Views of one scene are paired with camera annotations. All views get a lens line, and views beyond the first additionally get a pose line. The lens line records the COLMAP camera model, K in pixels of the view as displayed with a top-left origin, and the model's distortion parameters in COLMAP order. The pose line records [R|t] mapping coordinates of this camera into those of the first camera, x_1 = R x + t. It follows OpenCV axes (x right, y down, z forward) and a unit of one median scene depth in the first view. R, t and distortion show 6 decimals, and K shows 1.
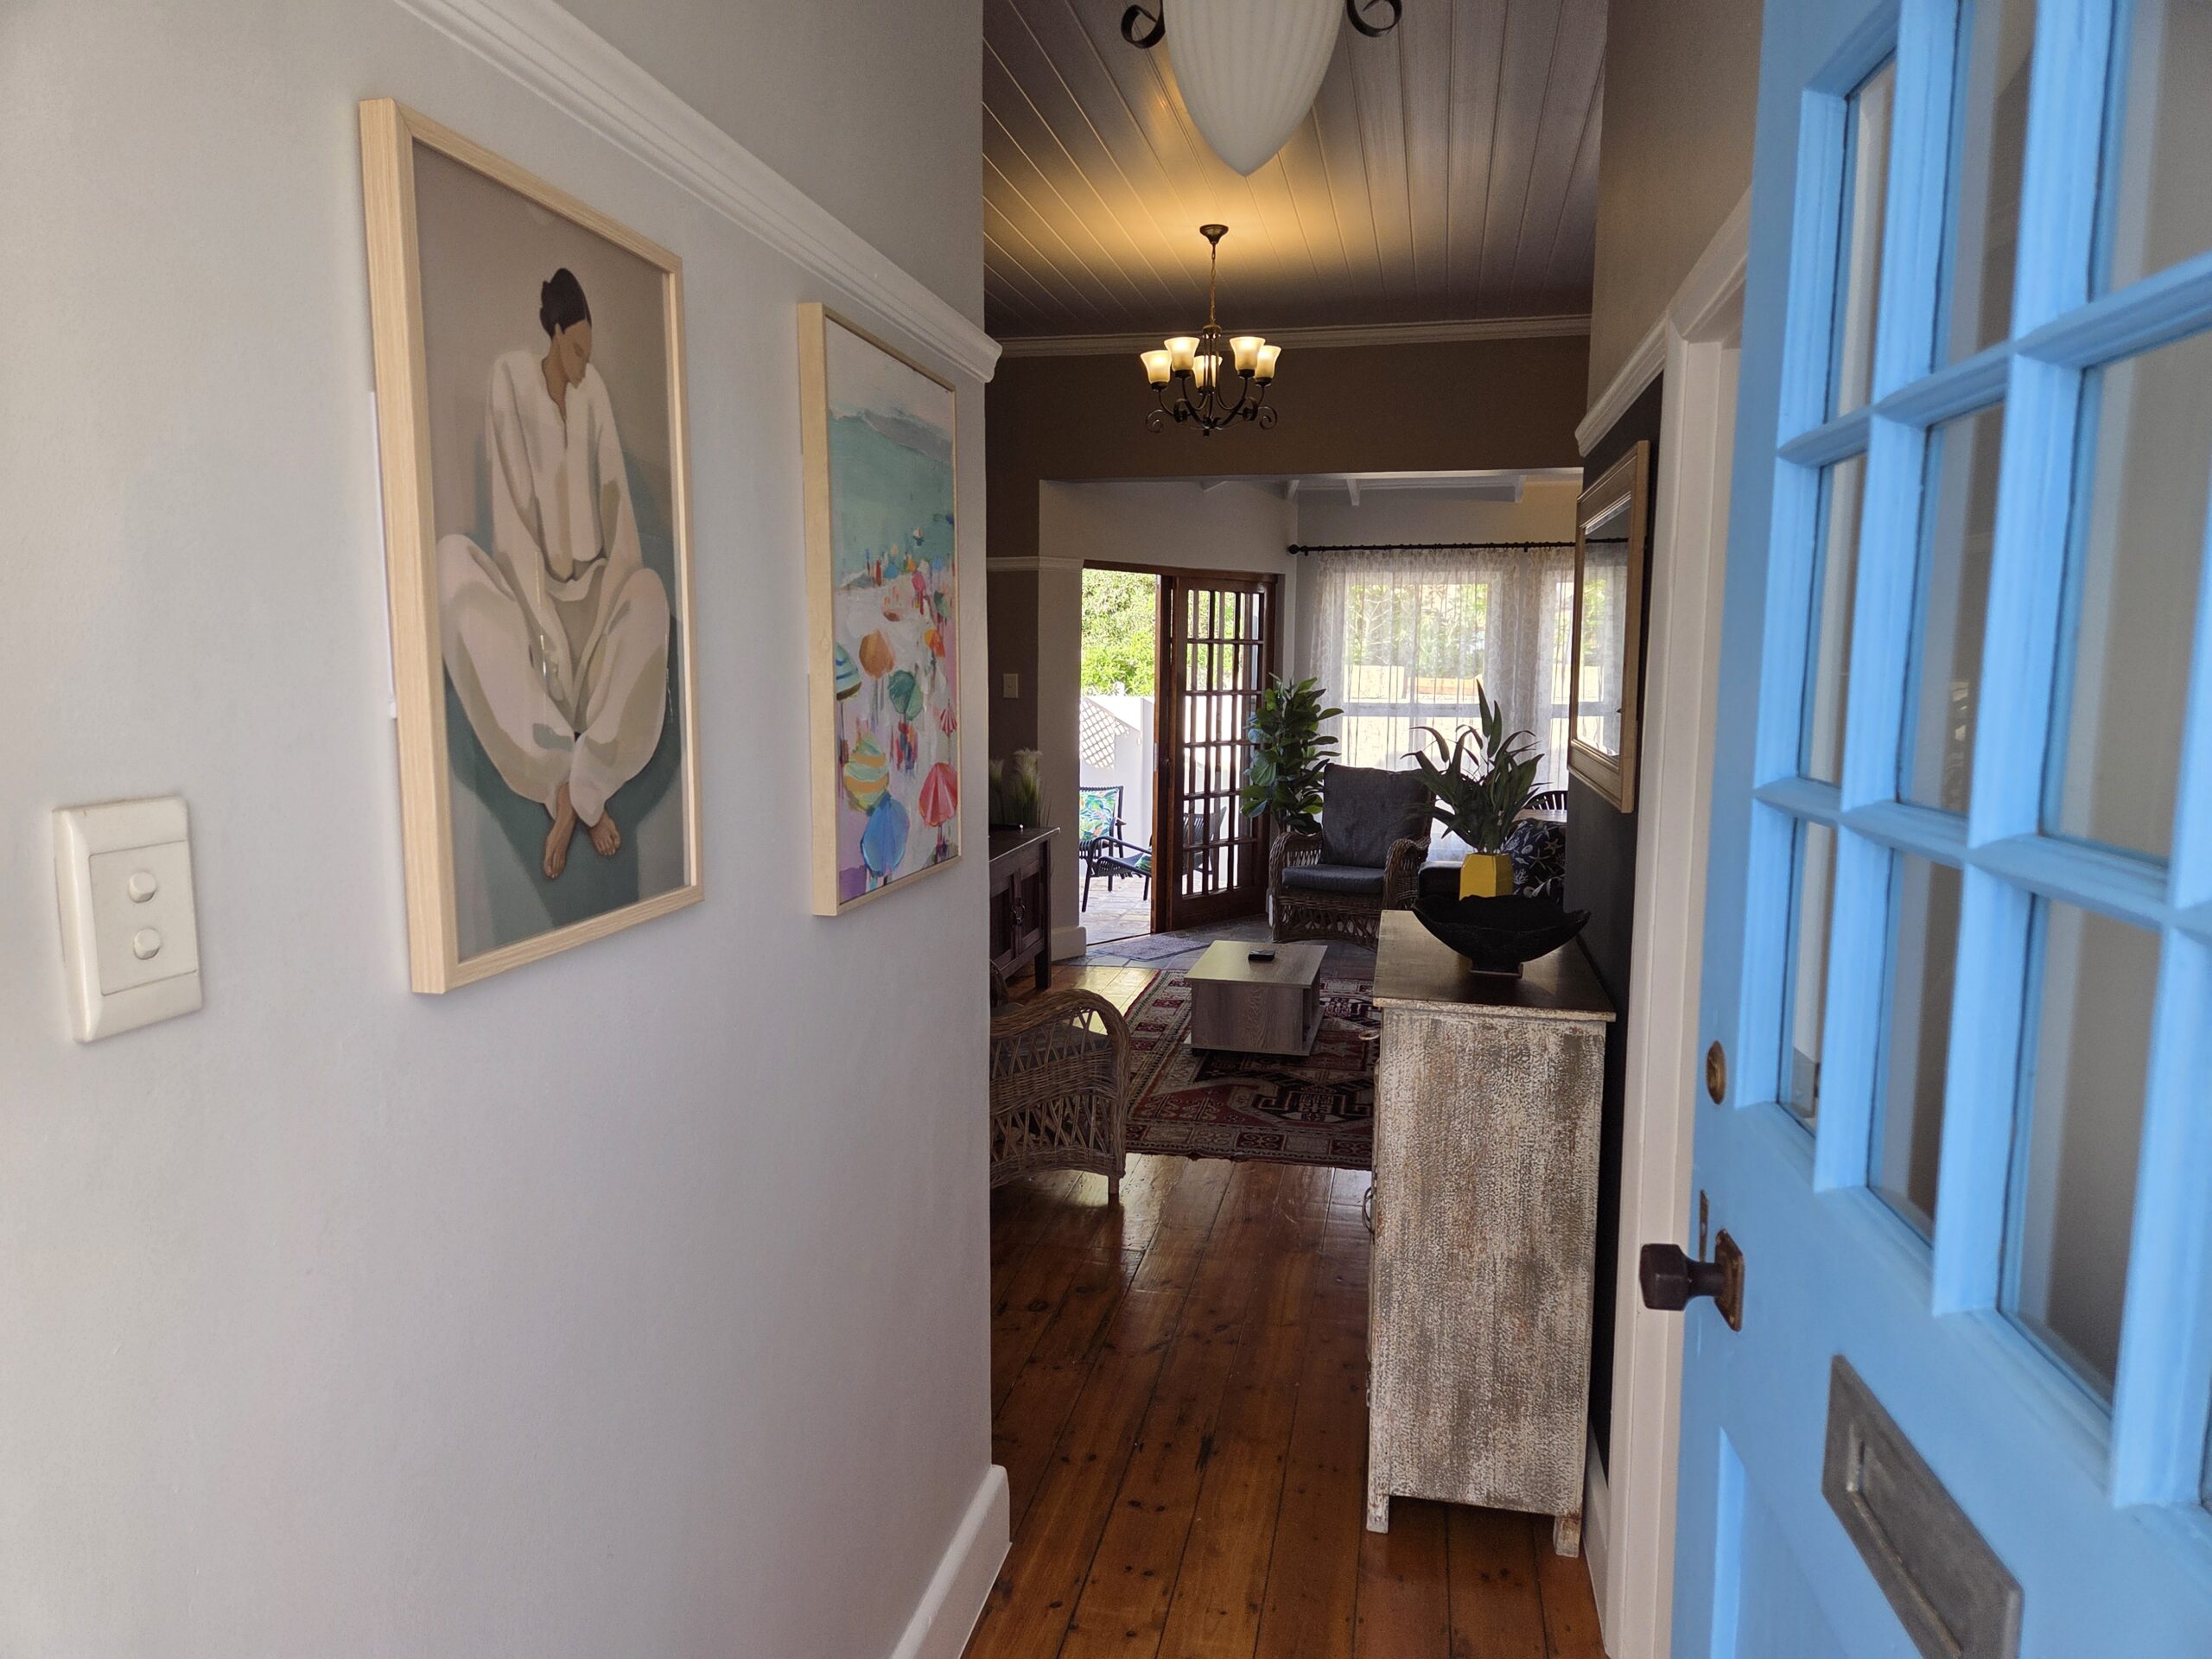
lens RADIAL K [[1476.4, 0, 1107.1], [0, 1476.4, 834.4], [0, 0, 1]] dist [0.072454, -0.060681]
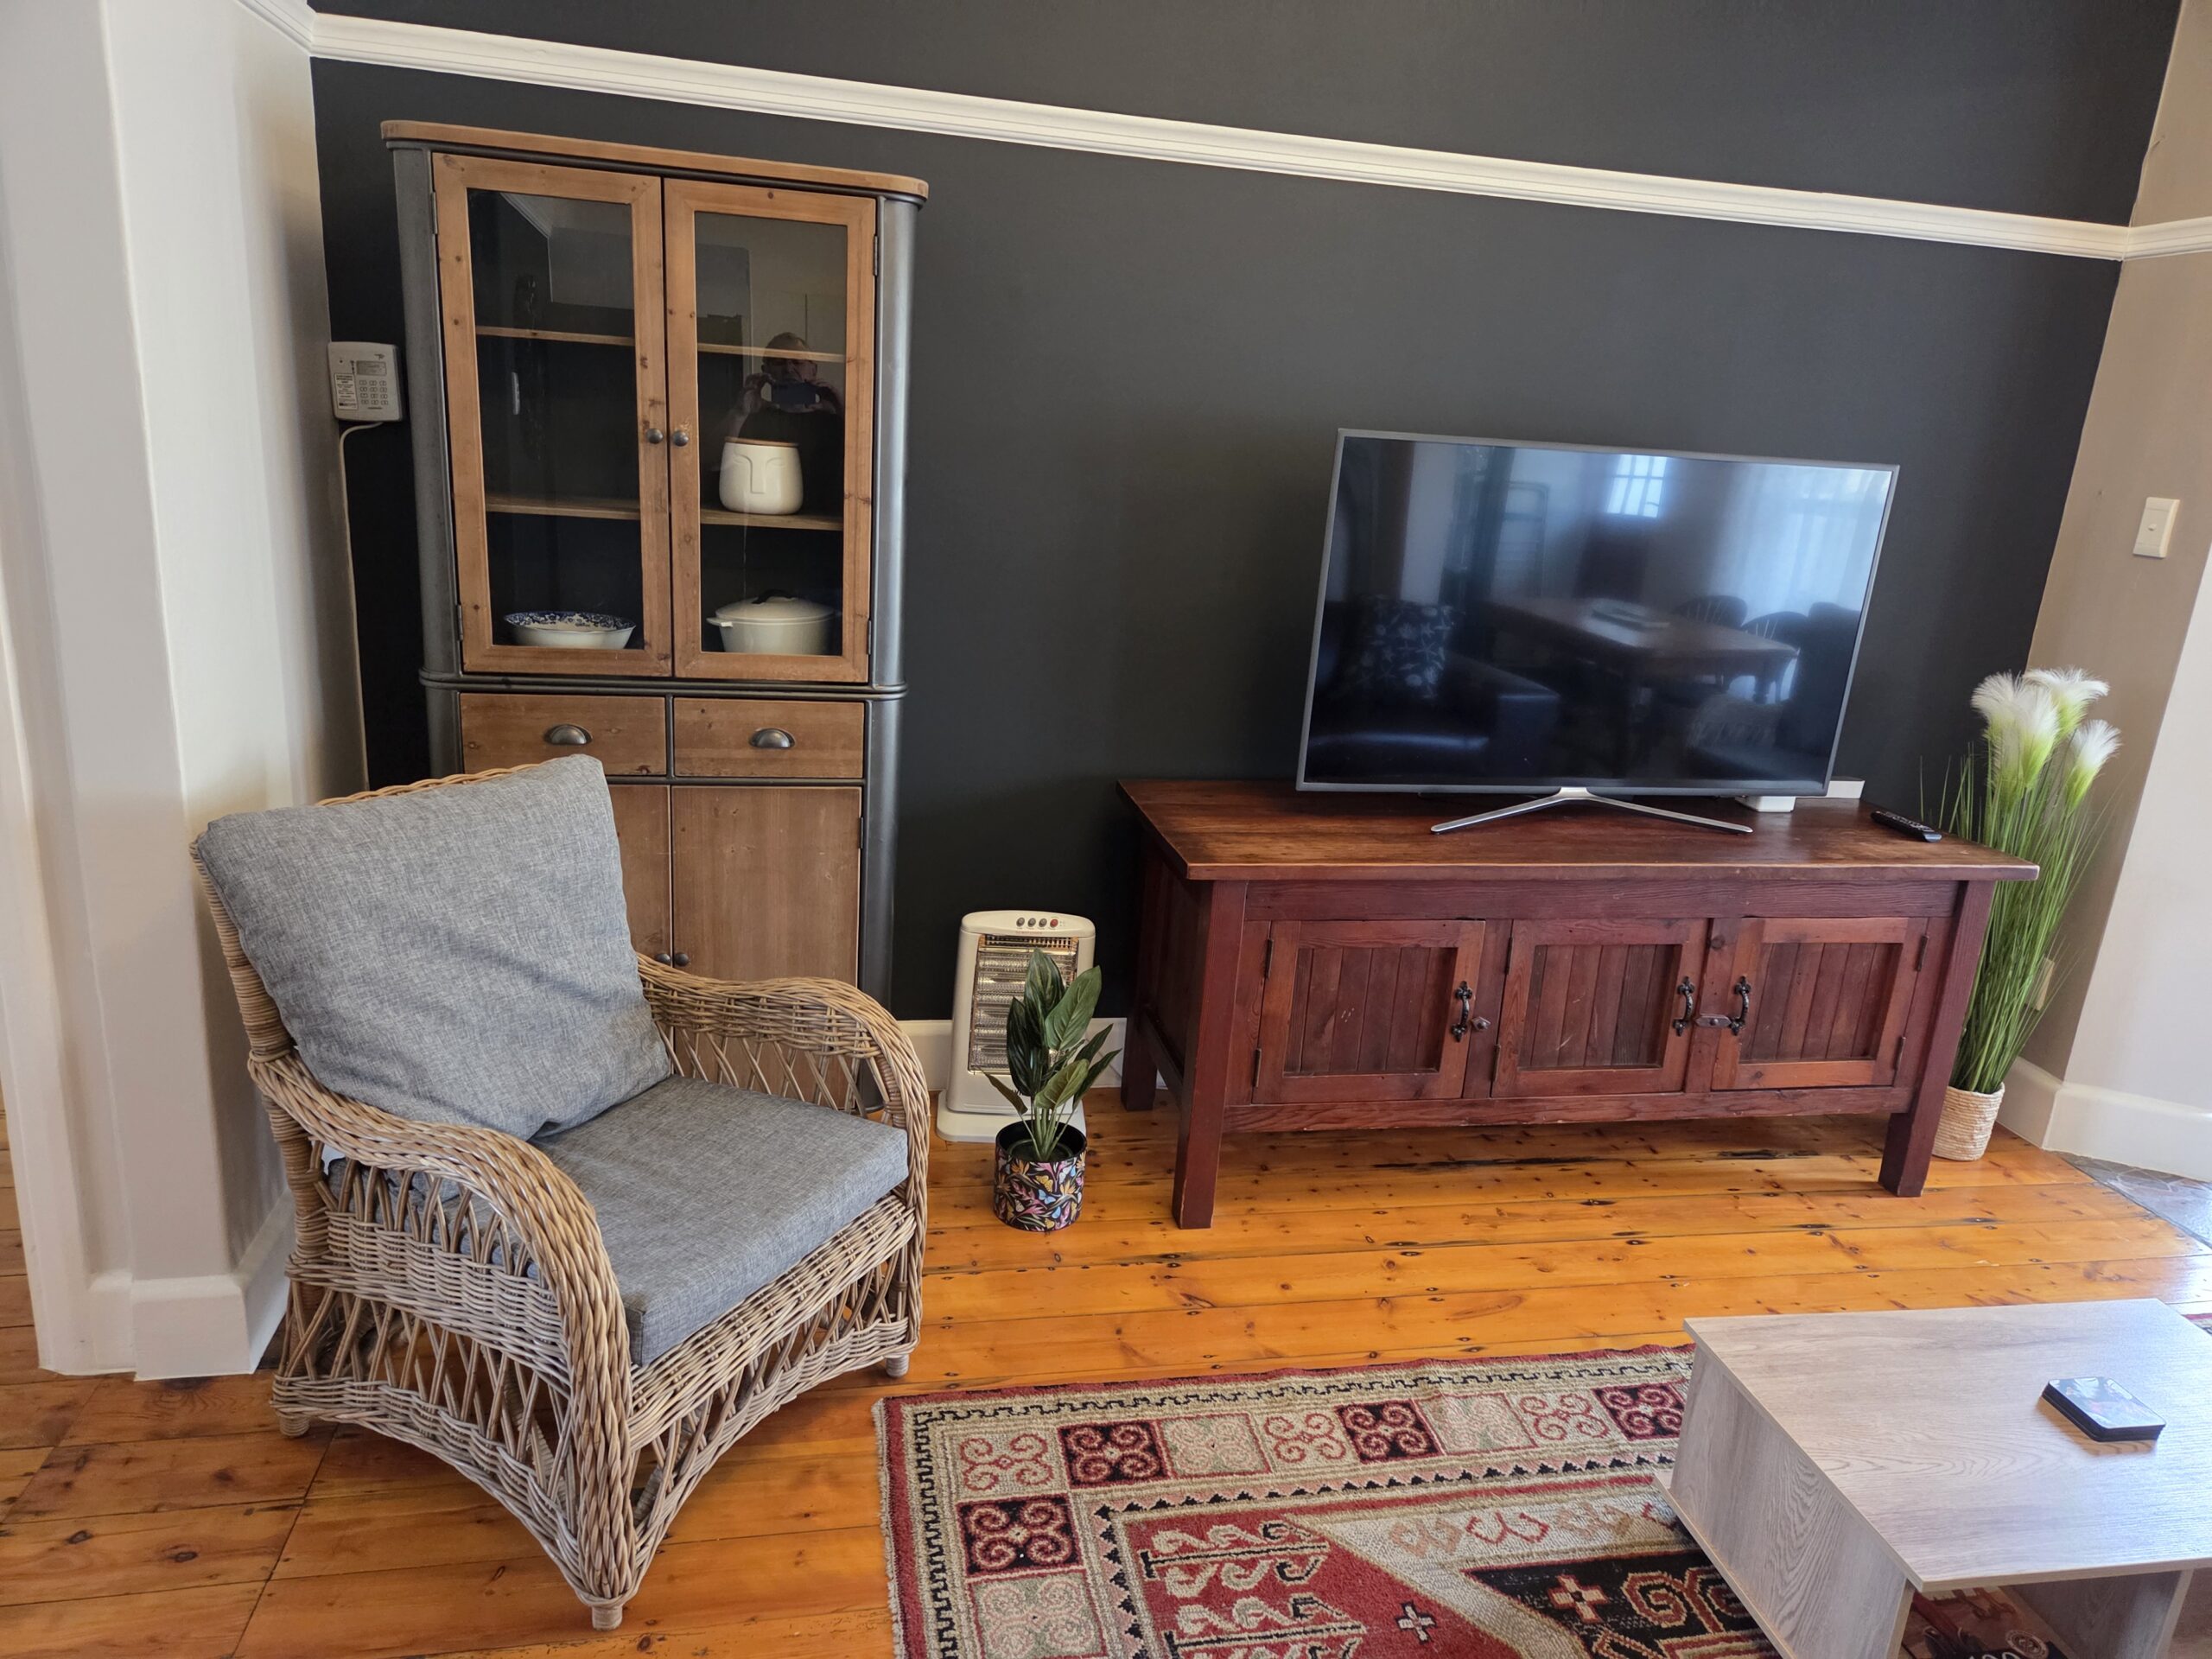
lens RADIAL K [[1476.4, 0, 1106.6], [0, 1476.4, 815.5], [0, 0, 1]] dist [0.072454, -0.060681]
pose [[0.392899, 0.265021, -0.880565, 0.314783], [-0.174038, 0.961695, 0.211785, -0.084951], [0.902963, 0.070042, 0.423973, 0.756714]]
